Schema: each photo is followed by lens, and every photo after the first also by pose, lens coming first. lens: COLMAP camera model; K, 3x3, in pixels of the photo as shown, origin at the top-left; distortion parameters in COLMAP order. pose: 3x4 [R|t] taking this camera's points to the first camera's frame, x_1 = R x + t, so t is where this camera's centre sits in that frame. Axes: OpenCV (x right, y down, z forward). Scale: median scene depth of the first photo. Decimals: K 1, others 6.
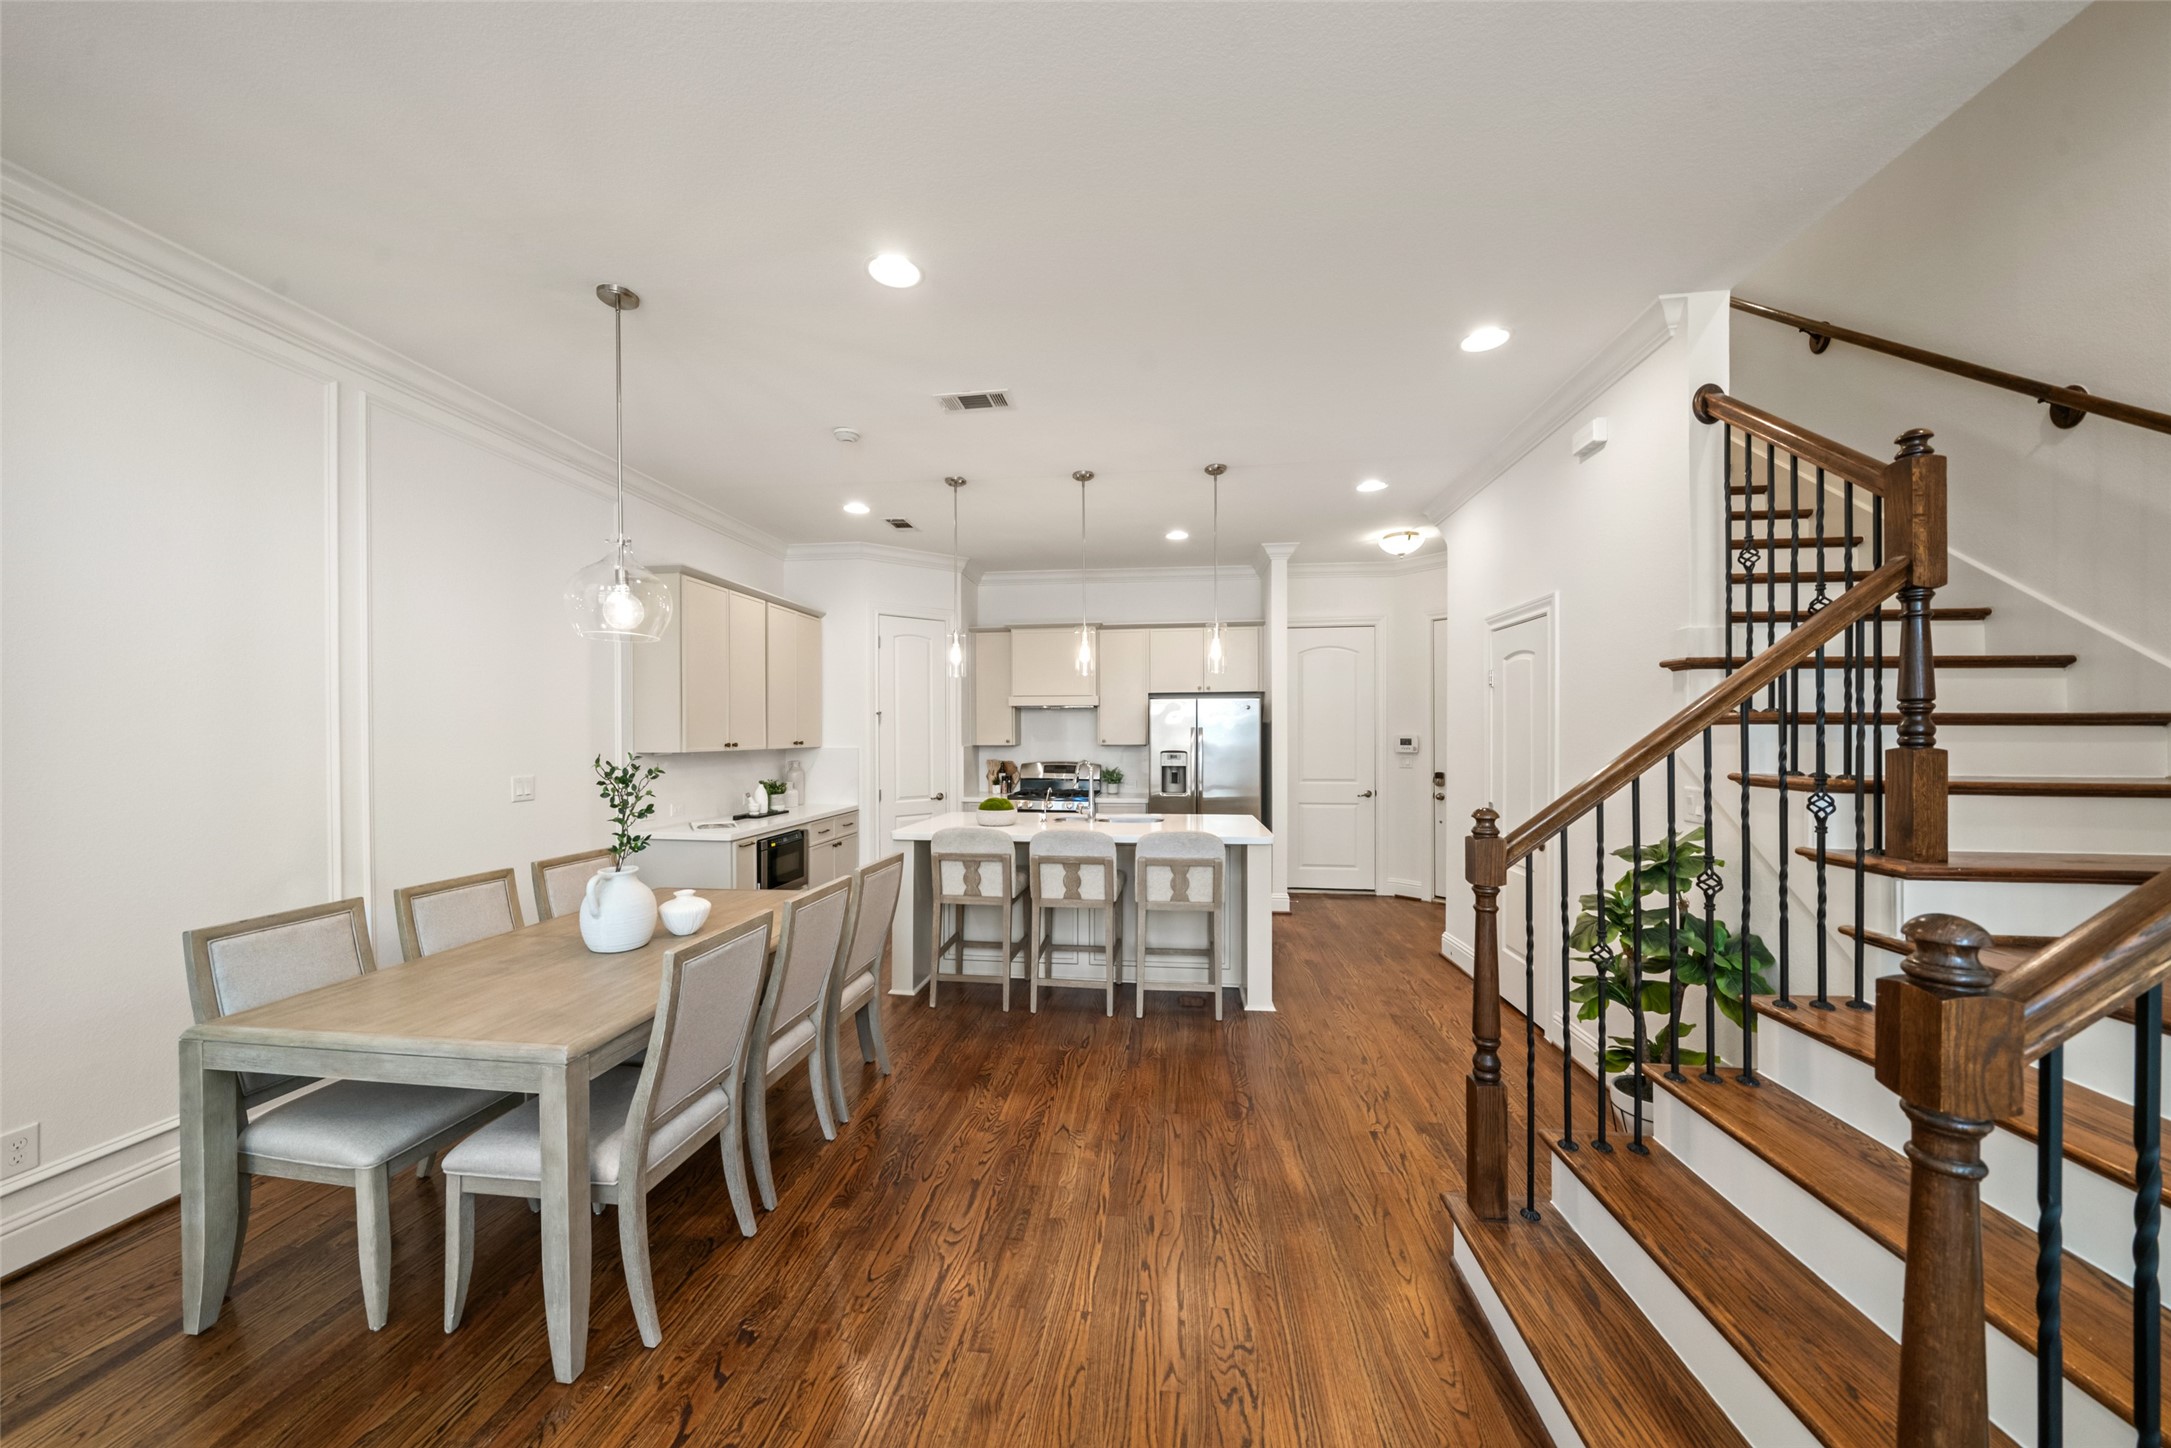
lens RADIAL K [[749.4, 0, 1079.5], [0, 749.4, 733.6], [0, 0, 1]] dist [-0.008331, -0.000123]
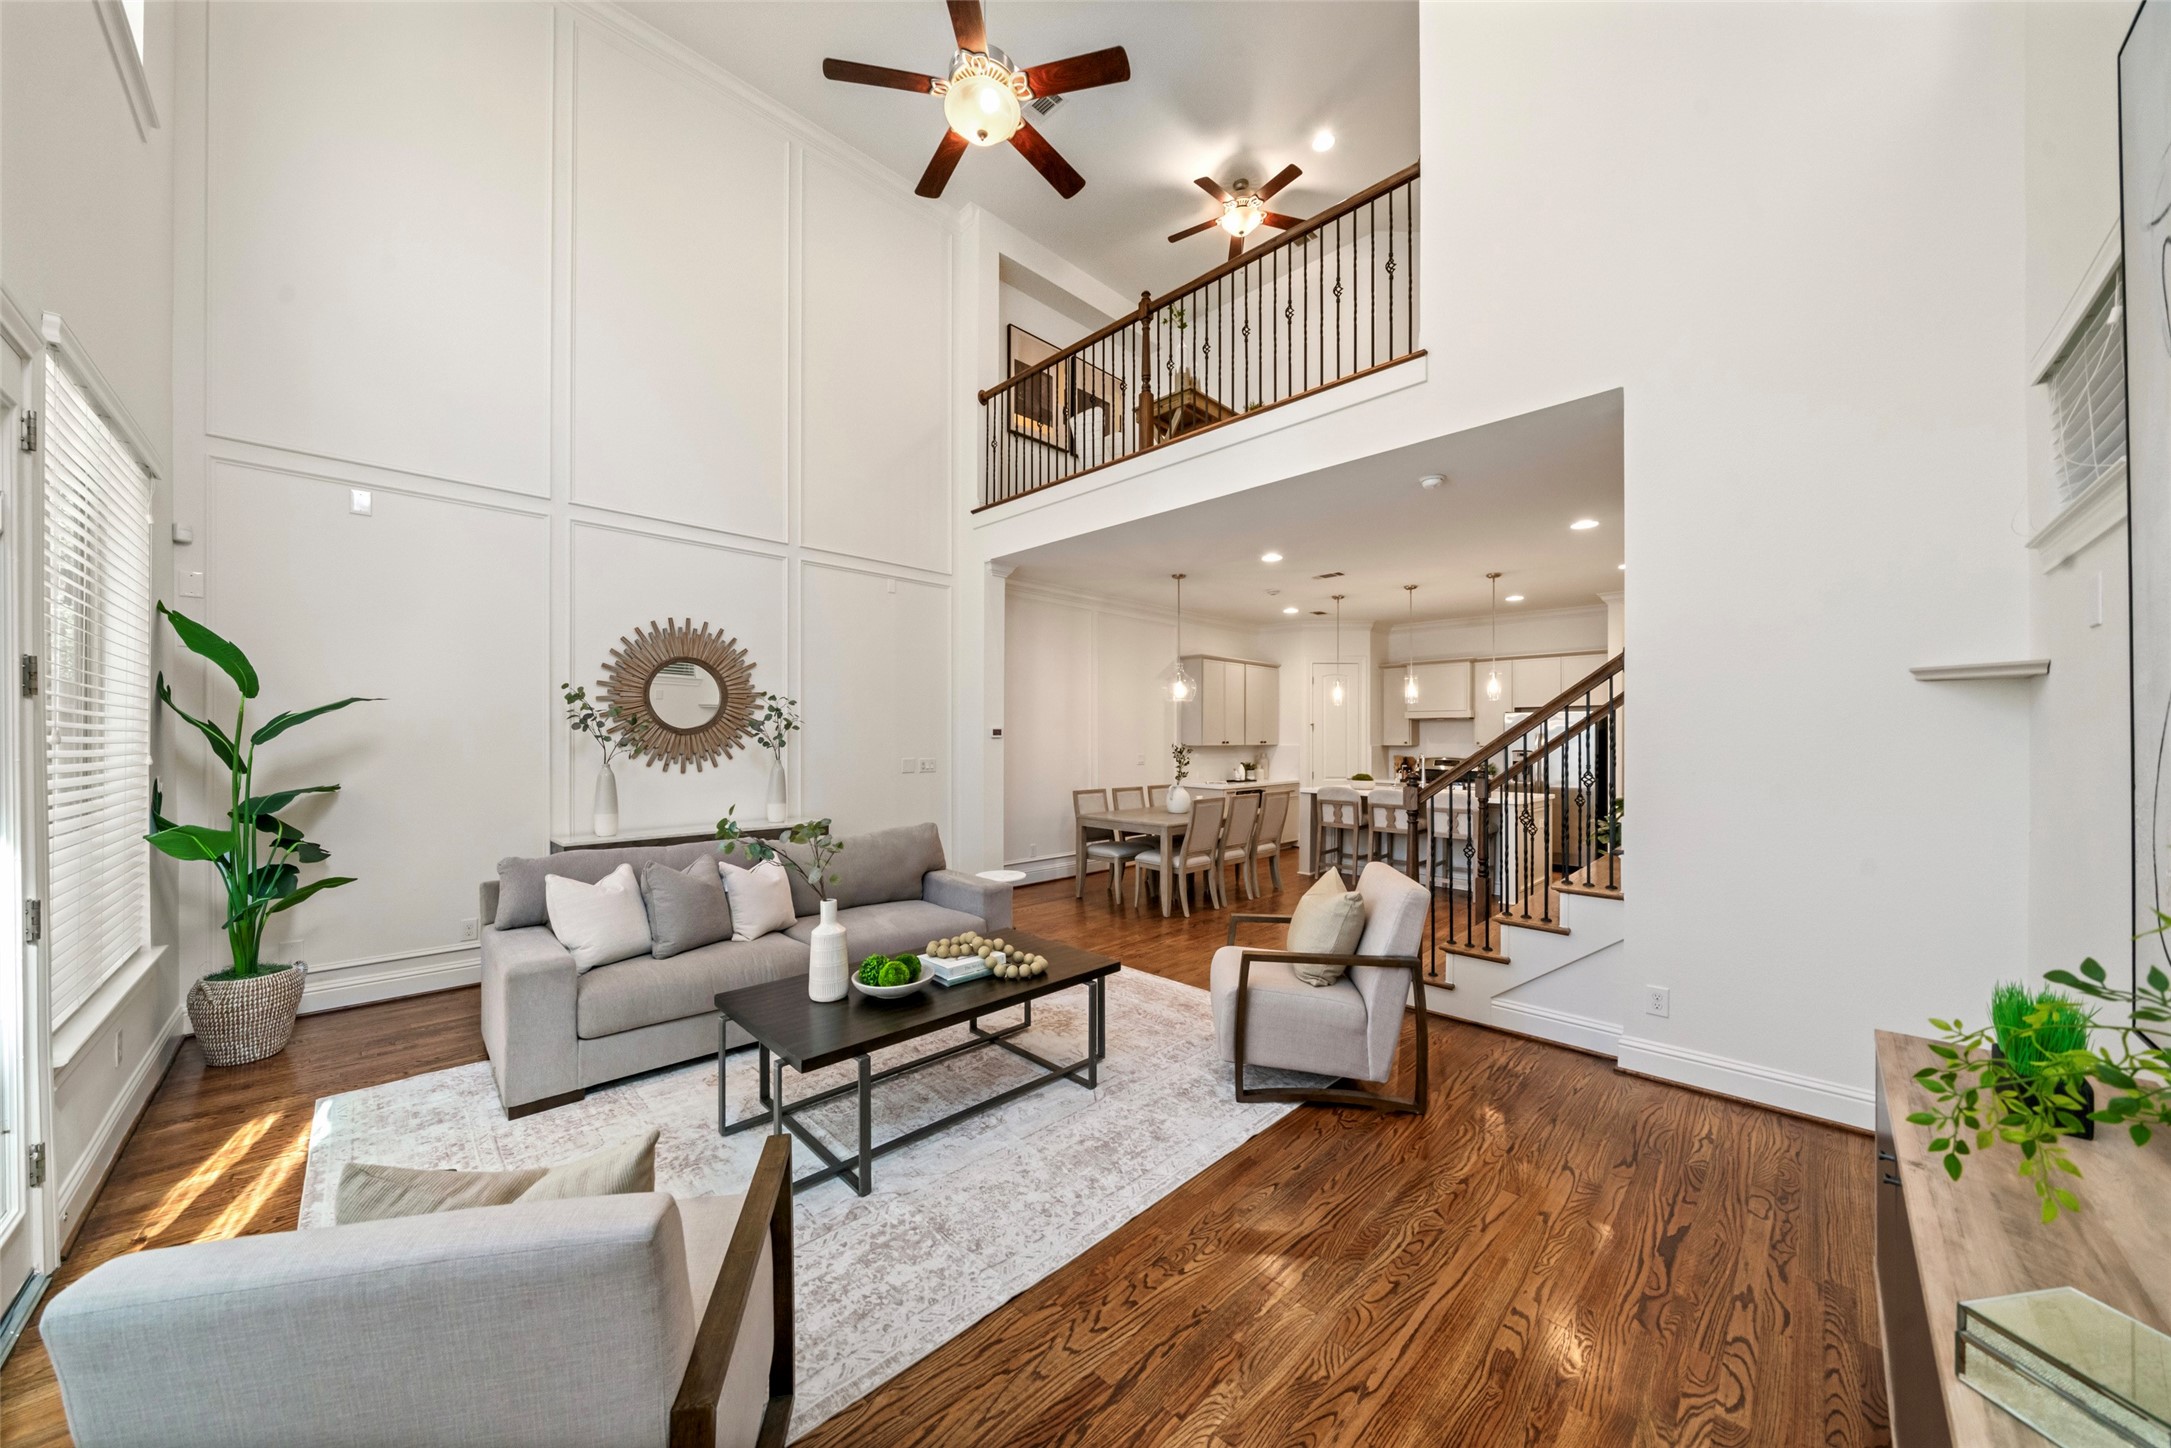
lens RADIAL K [[749.4, 0, 1079.5], [0, 749.4, 733.6], [0, 0, 1]] dist [-0.008331, -0.000123]
pose [[0.785795, 0.003899, -0.618475, 0.781133], [-0.007014, 0.999972, -0.002607, 0.000759], [0.618447, 0.006386, 0.785800, -1.354885]]
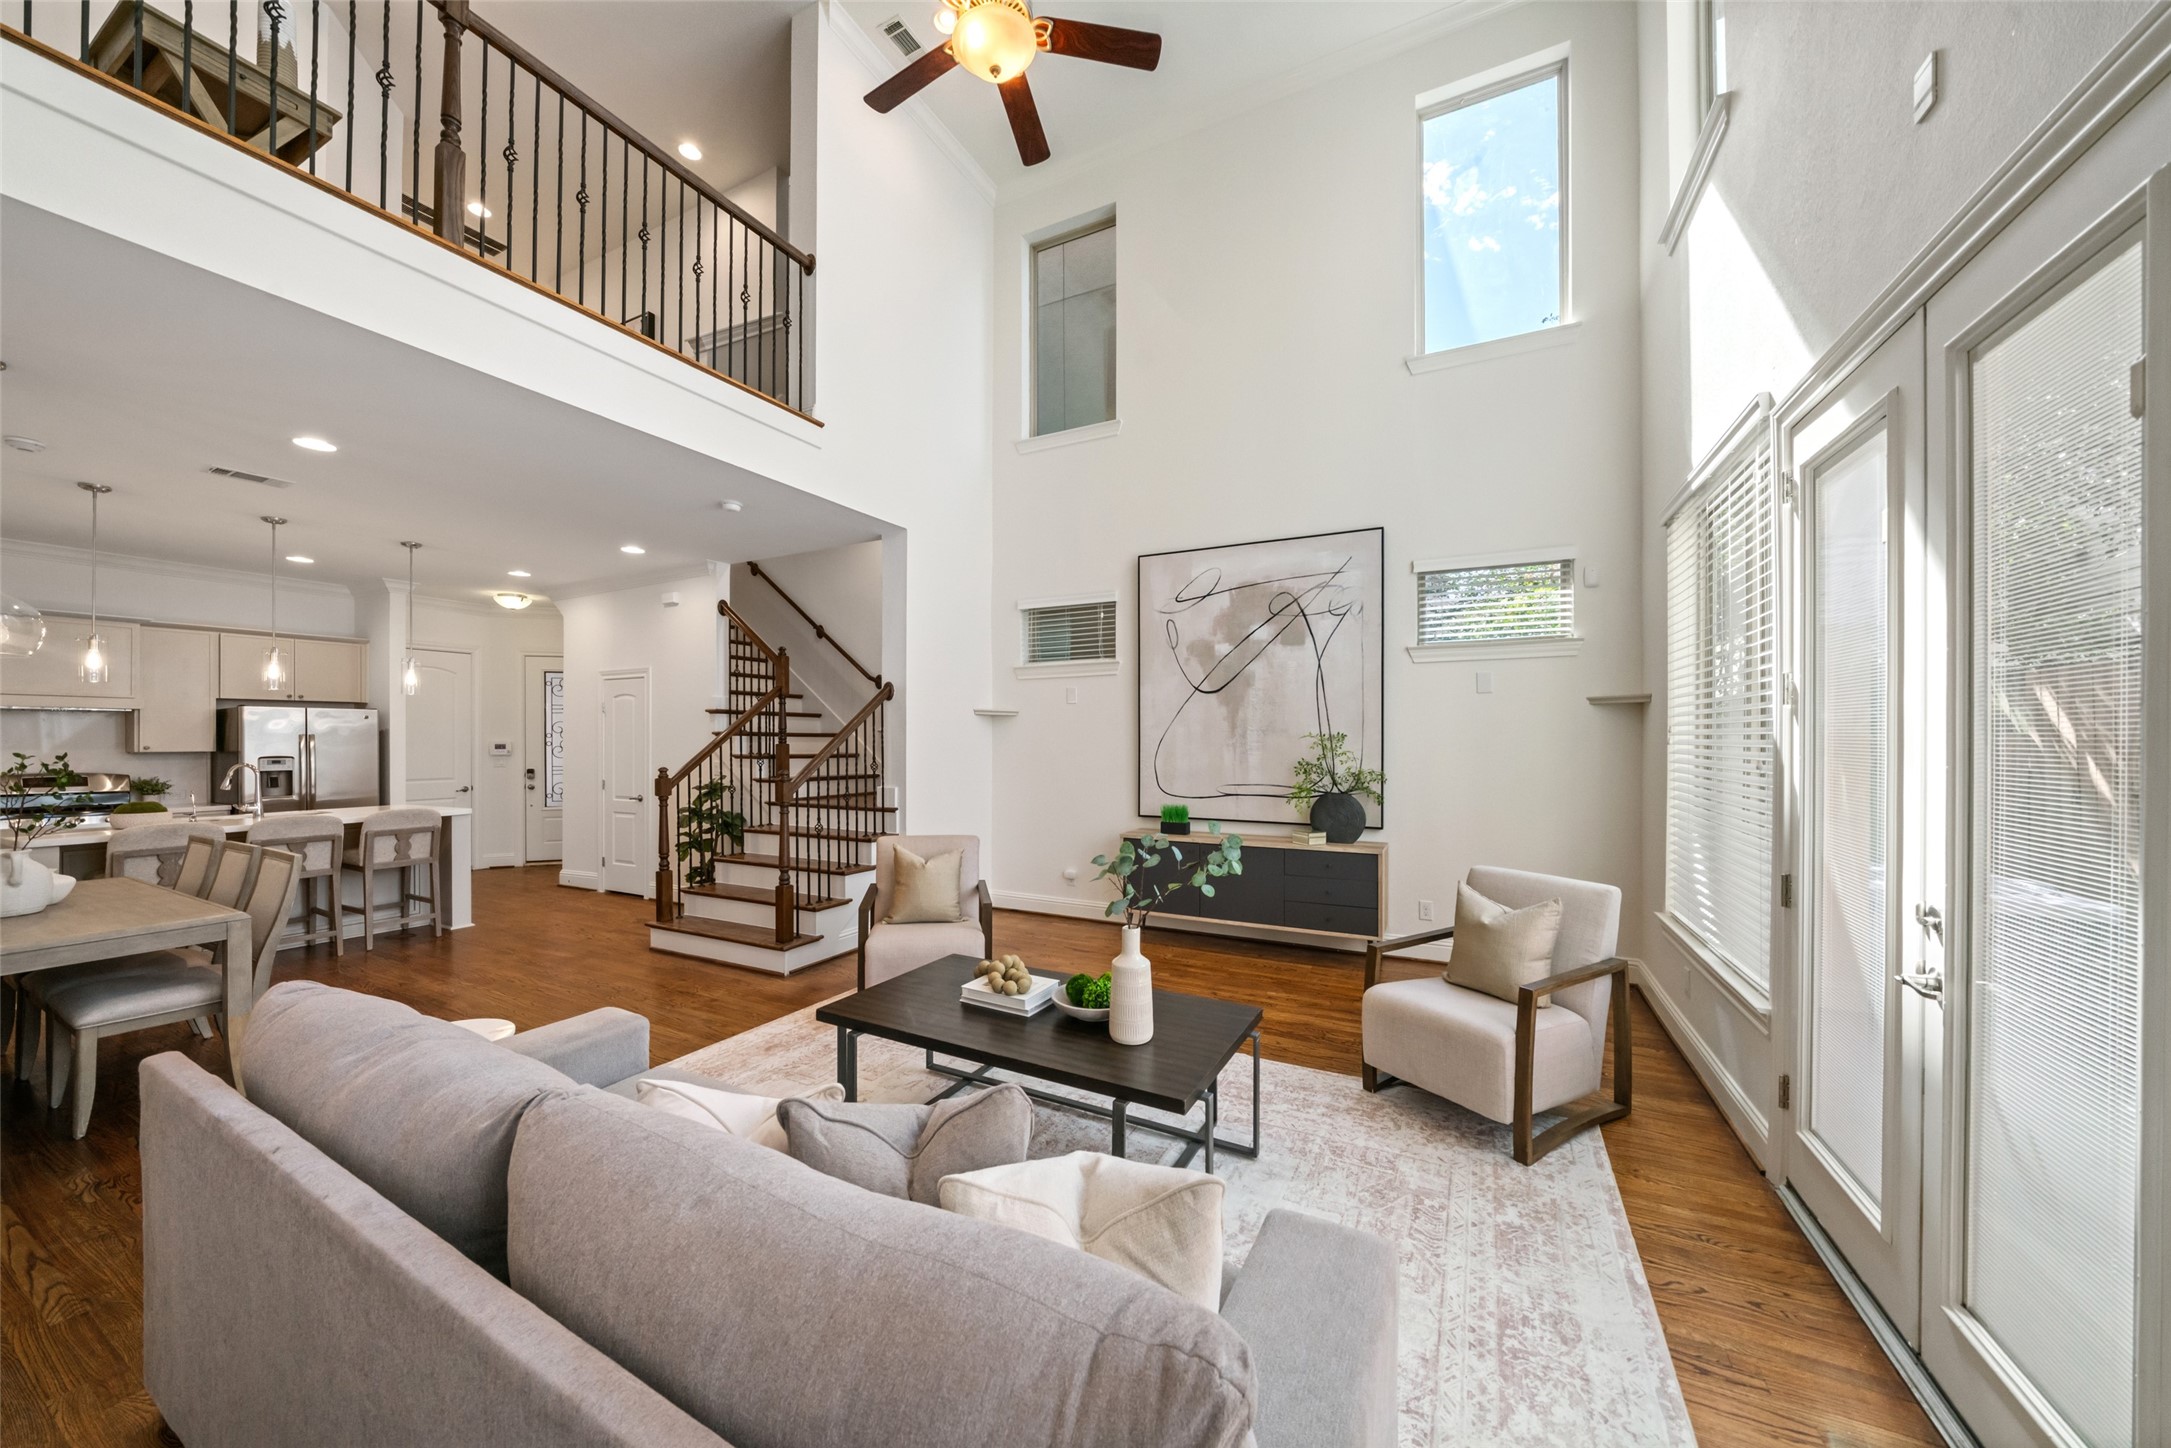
lens RADIAL K [[749.4, 0, 1079.5], [0, 749.4, 733.6], [0, 0, 1]] dist [-0.008331, -0.000123]
pose [[0.341322, 0.010004, 0.939893, -1.097270], [0.001611, 0.999936, -0.011228, 0.010594], [-0.939945, 0.005347, 0.341283, -0.975929]]
